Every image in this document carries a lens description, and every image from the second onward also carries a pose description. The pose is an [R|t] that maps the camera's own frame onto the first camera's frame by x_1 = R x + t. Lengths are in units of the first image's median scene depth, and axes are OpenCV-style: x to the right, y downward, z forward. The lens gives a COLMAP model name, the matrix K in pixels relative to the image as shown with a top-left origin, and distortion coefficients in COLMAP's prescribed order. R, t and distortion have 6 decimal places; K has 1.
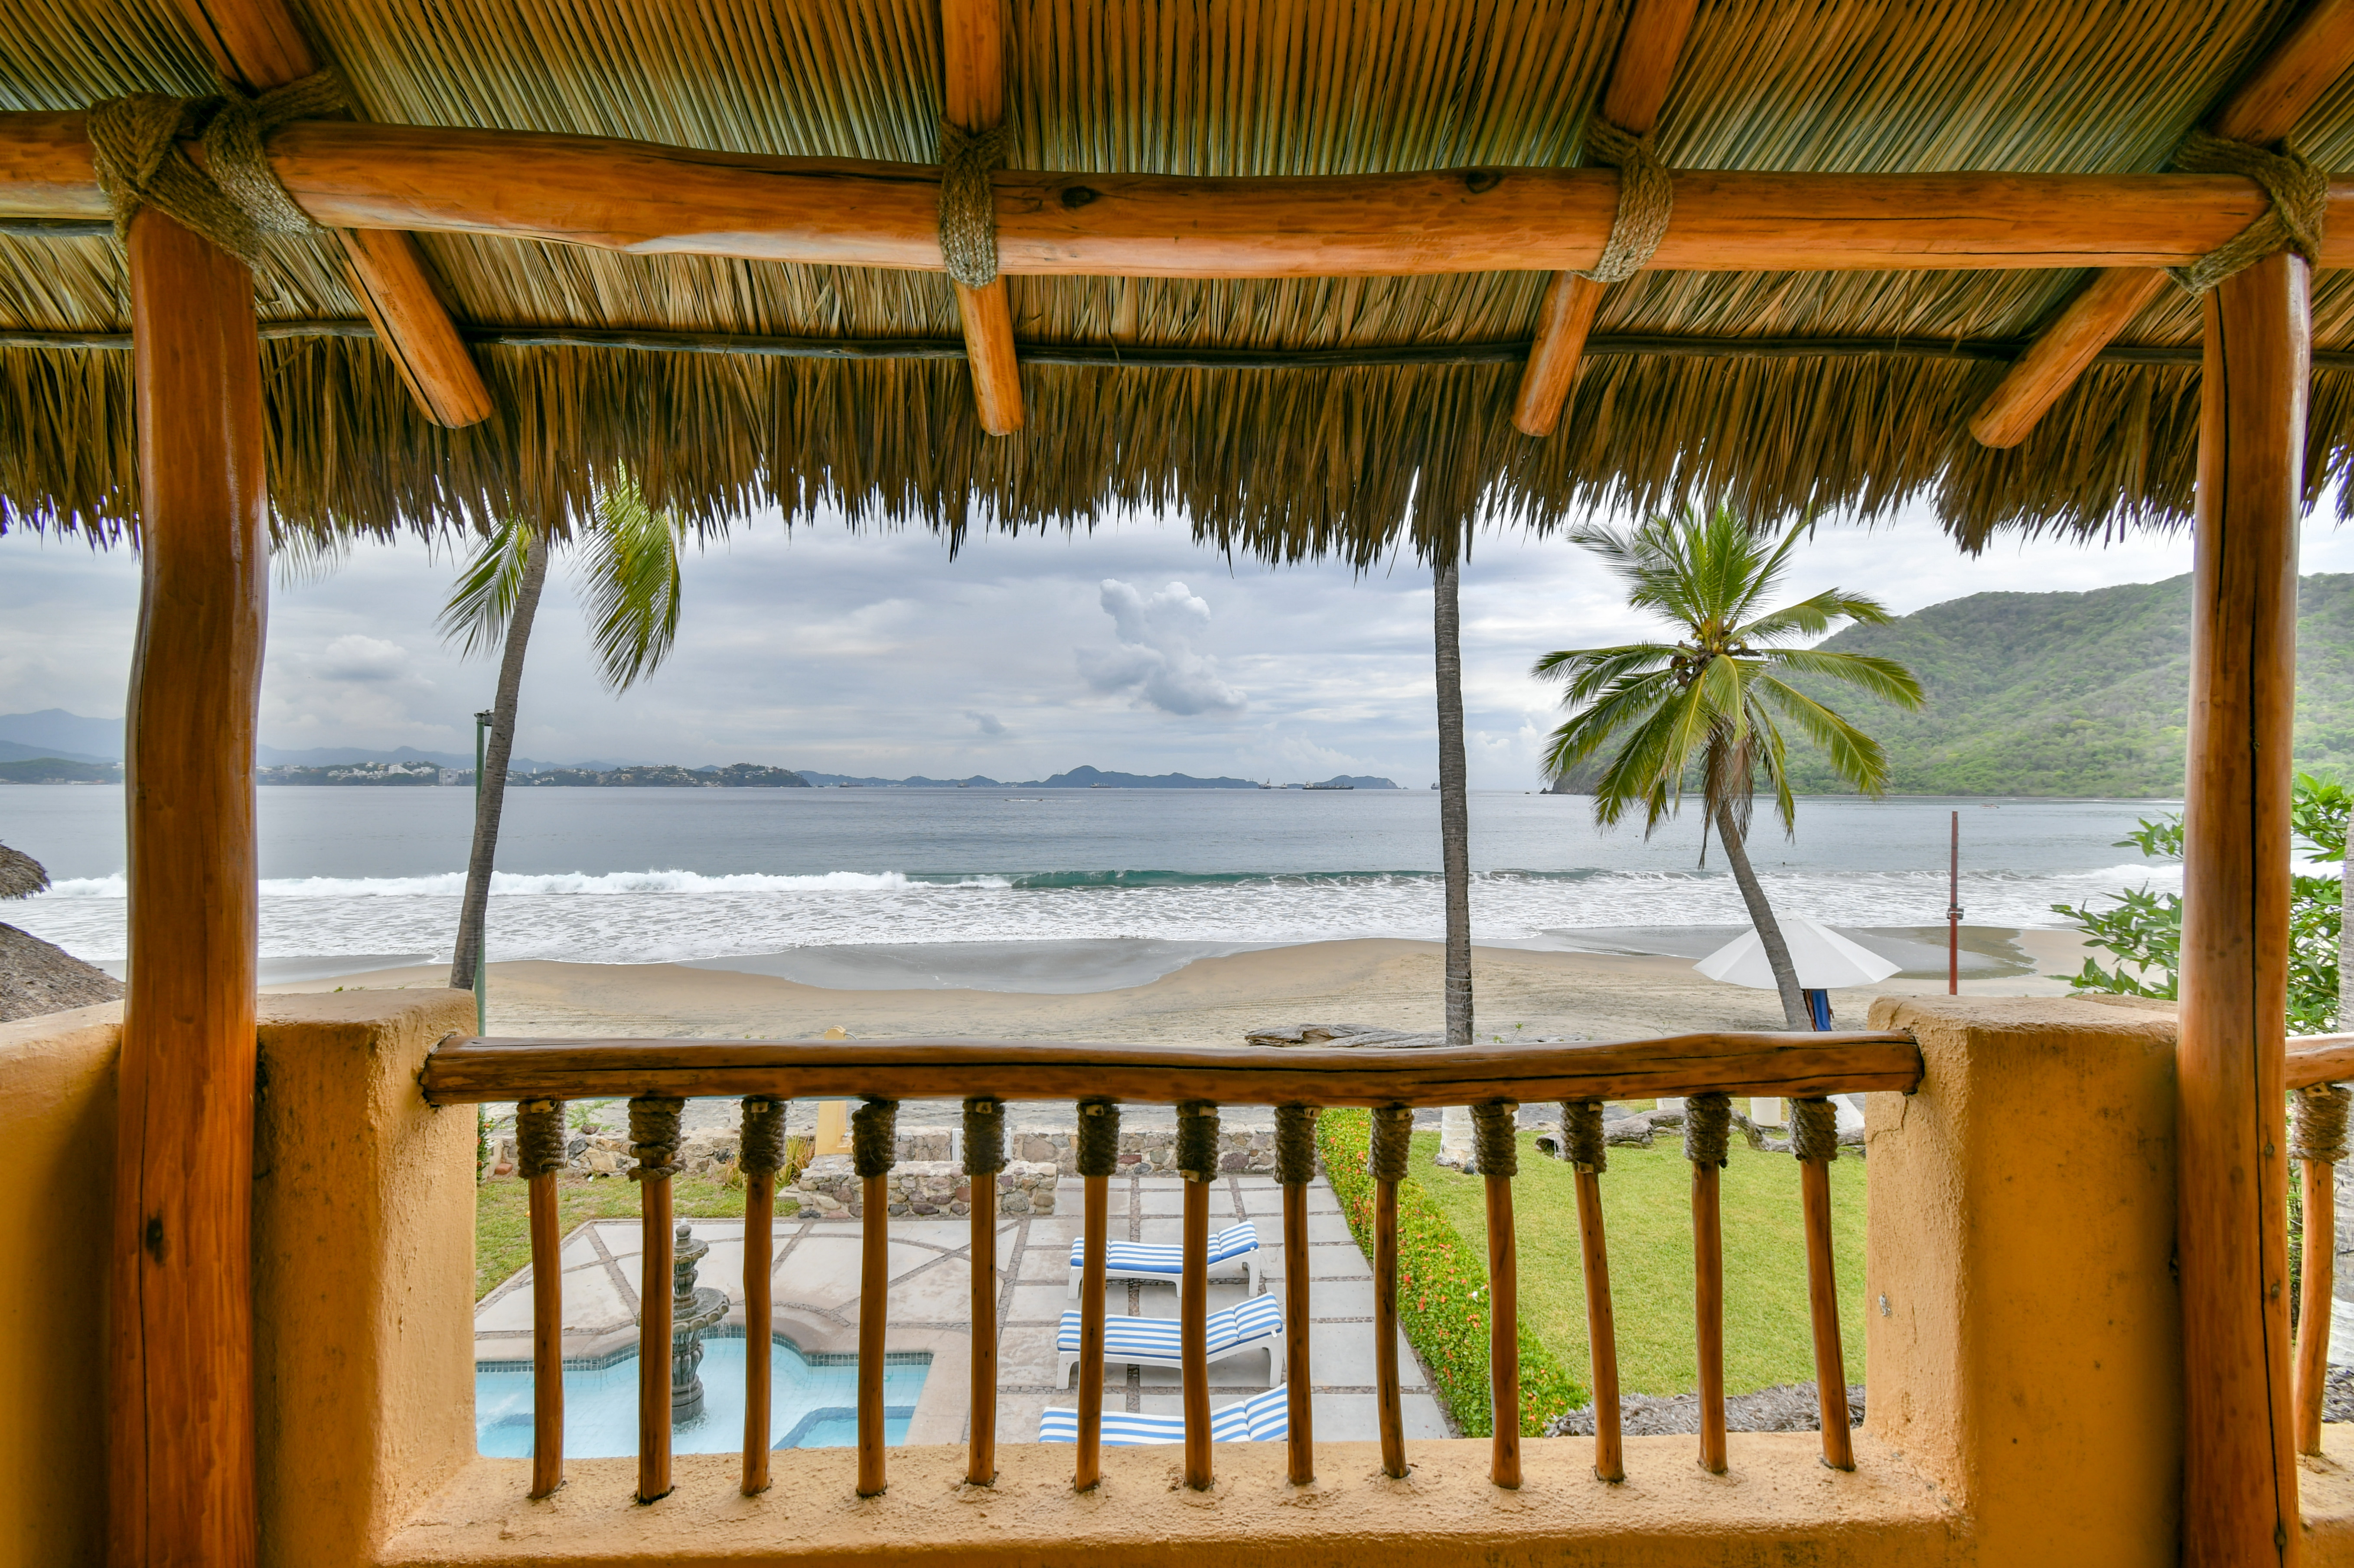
lens RADIAL K [[1029.2, 0, 1172.8], [0, 1029.2, 774.9], [0, 0, 1]] dist [-0.004420, -0.001195]
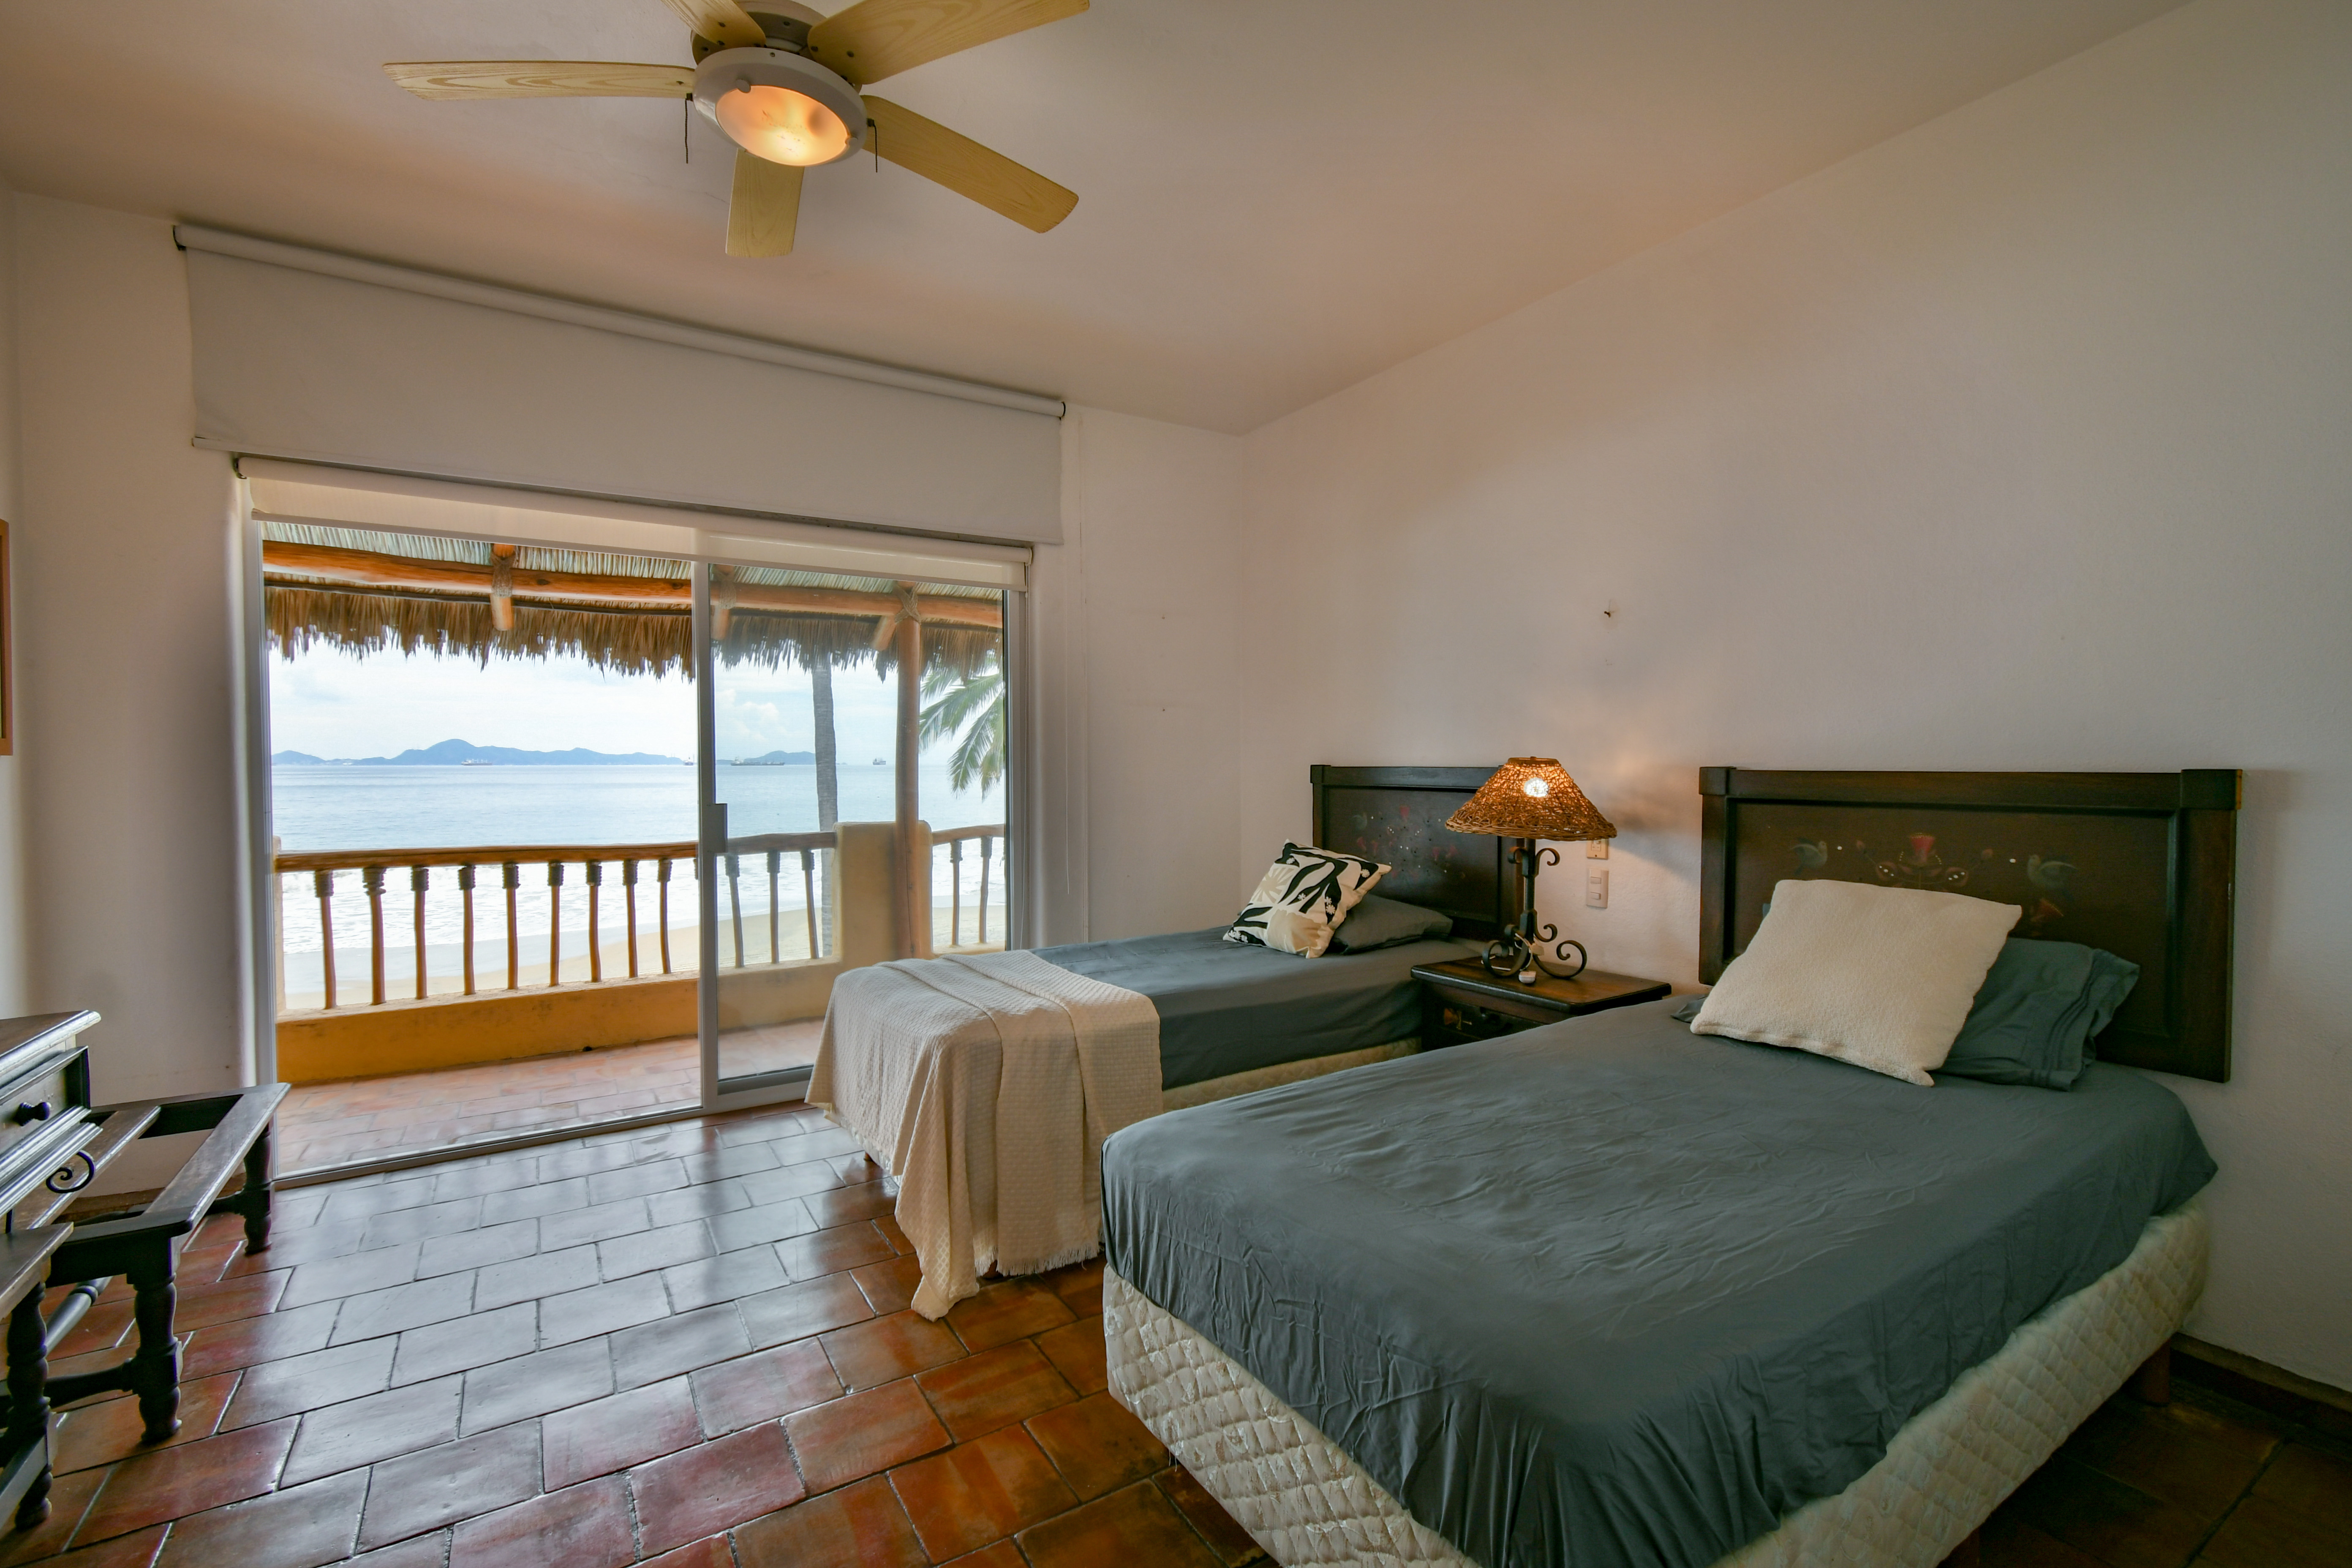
lens RADIAL K [[1028.5, 0, 1173.9], [0, 1028.5, 787.0], [0, 0, 1]] dist [-0.004420, -0.001195]
pose [[0.857621, -0.015992, 0.514034, -0.020166], [-0.001697, 0.999423, 0.033924, -0.004660], [-0.514280, -0.029966, 0.857099, -0.942670]]
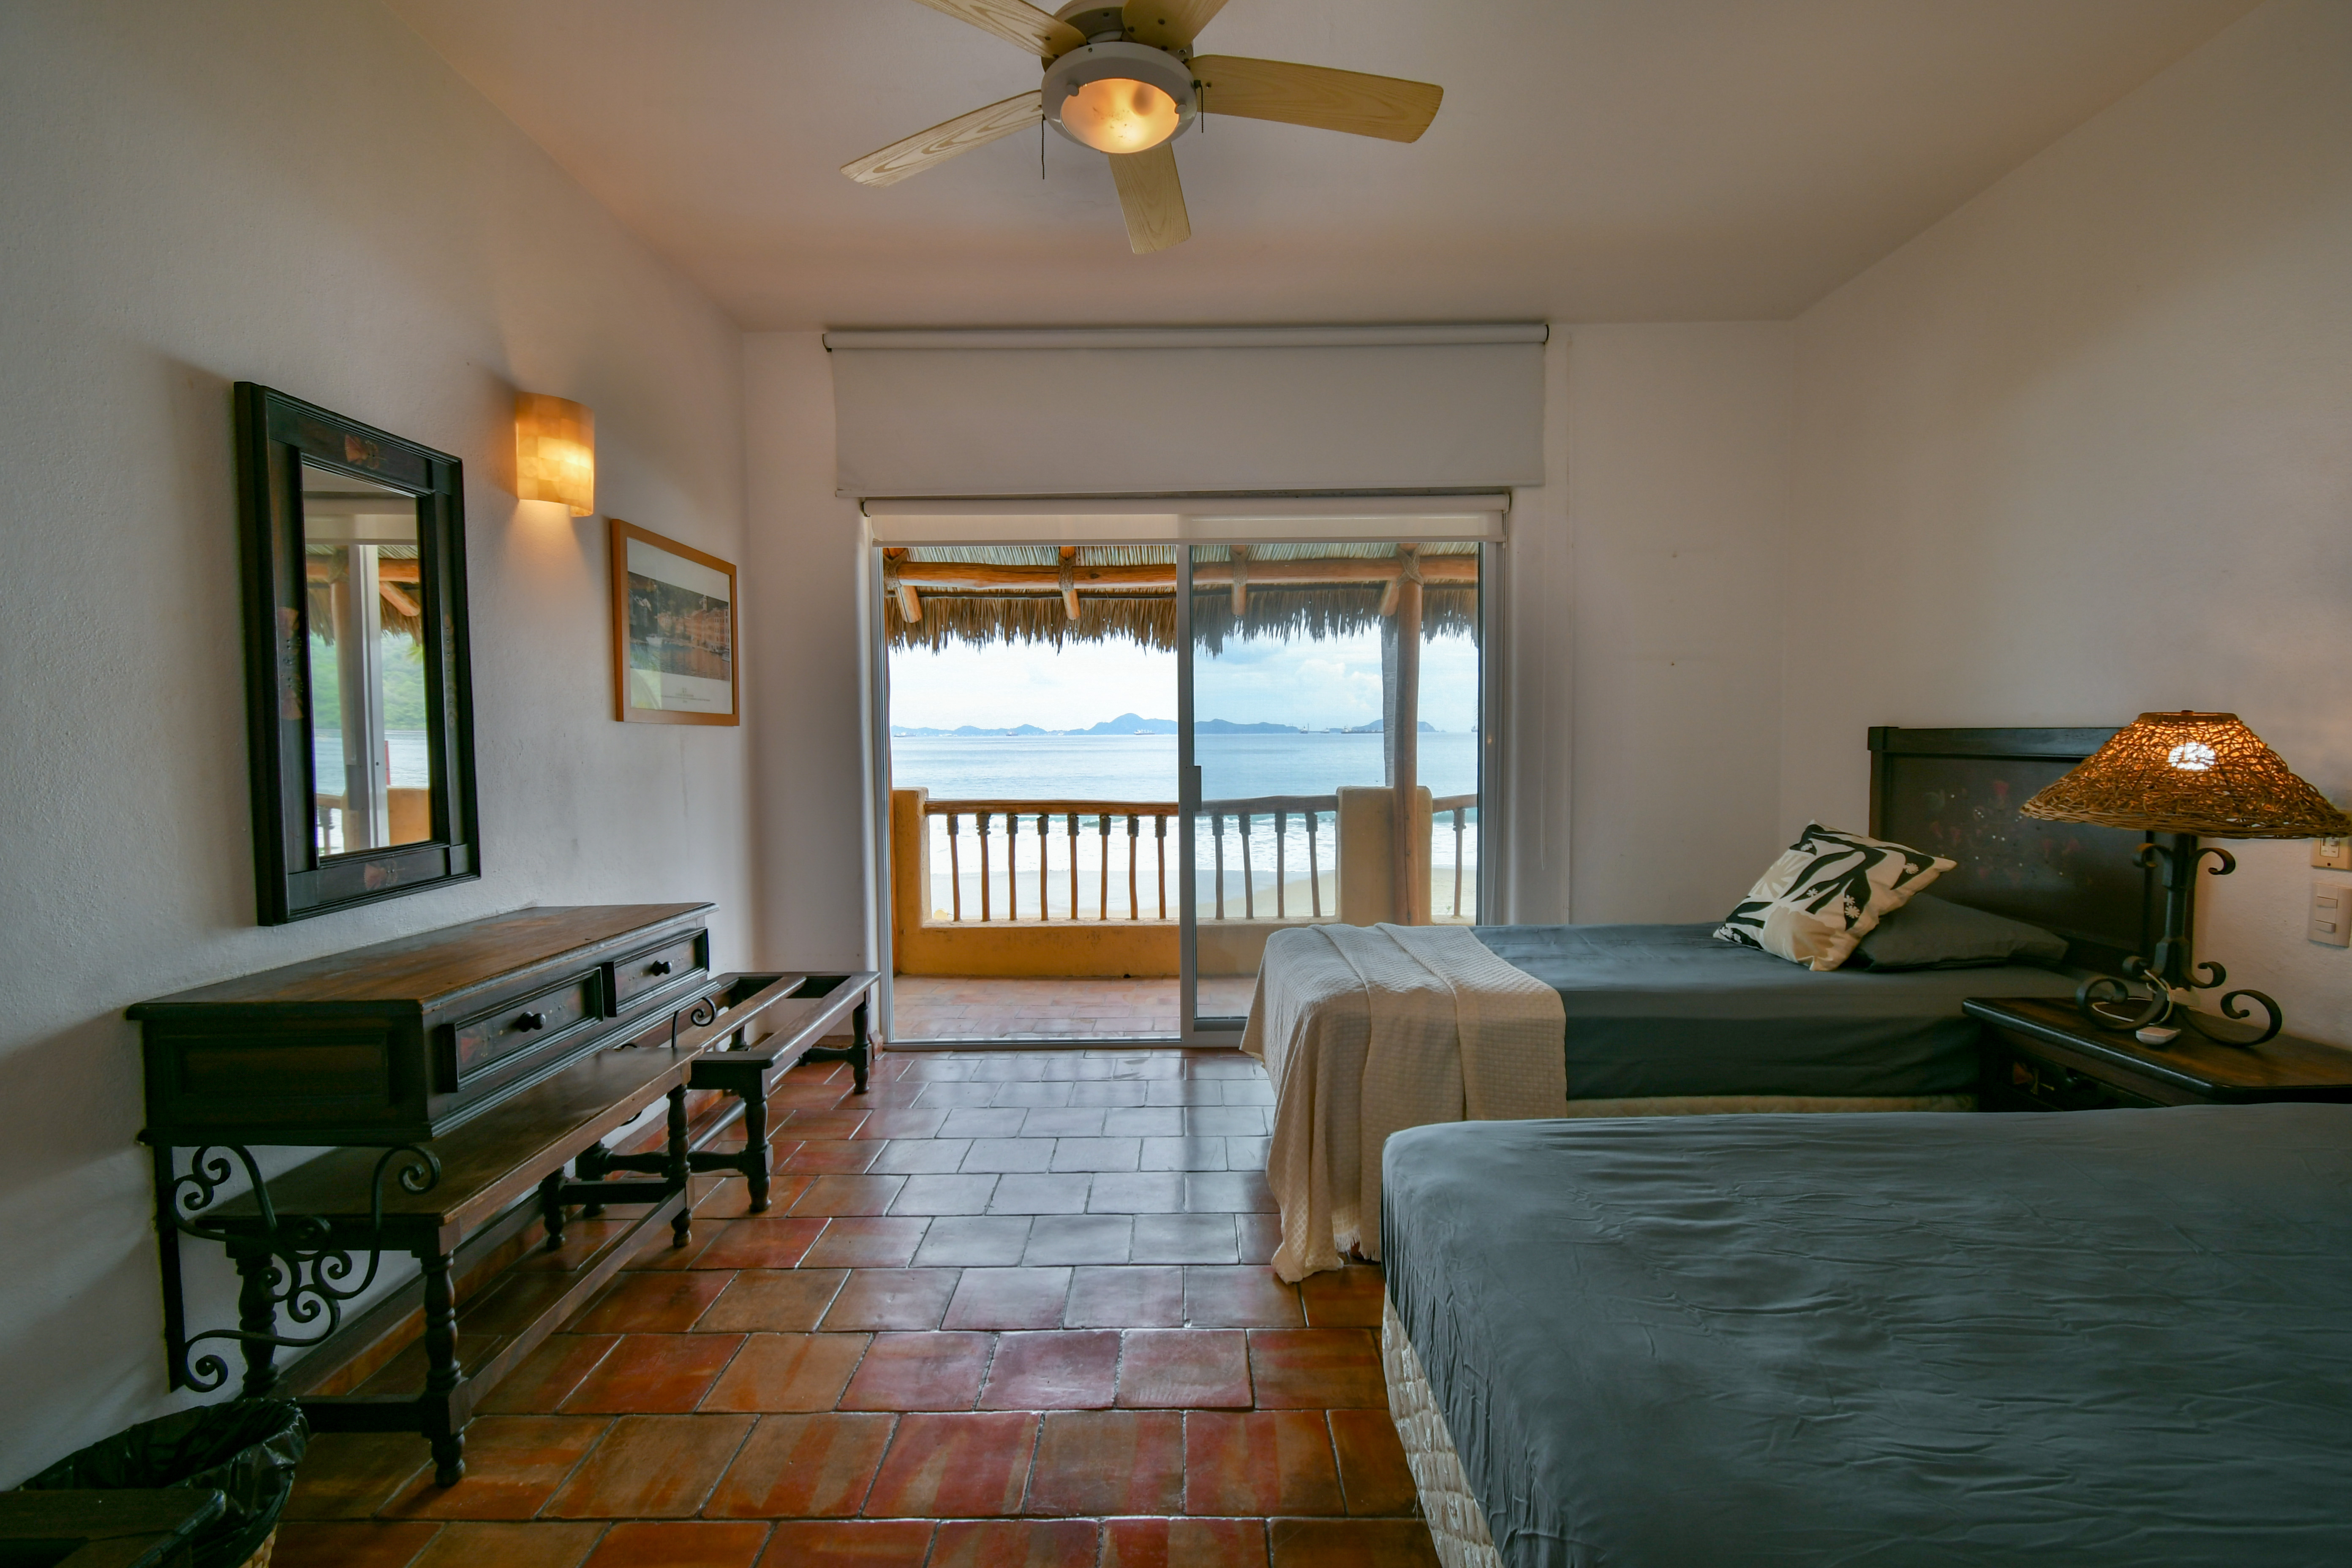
lens RADIAL K [[1028.5, 0, 1192.2], [0, 1028.5, 788.3], [0, 0, 1]] dist [-0.004420, -0.001195]
pose [[0.999650, -0.008950, -0.024879, 0.118245], [0.010536, 0.997871, 0.064359, -0.001285], [0.024250, -0.064599, 0.997617, -0.948599]]
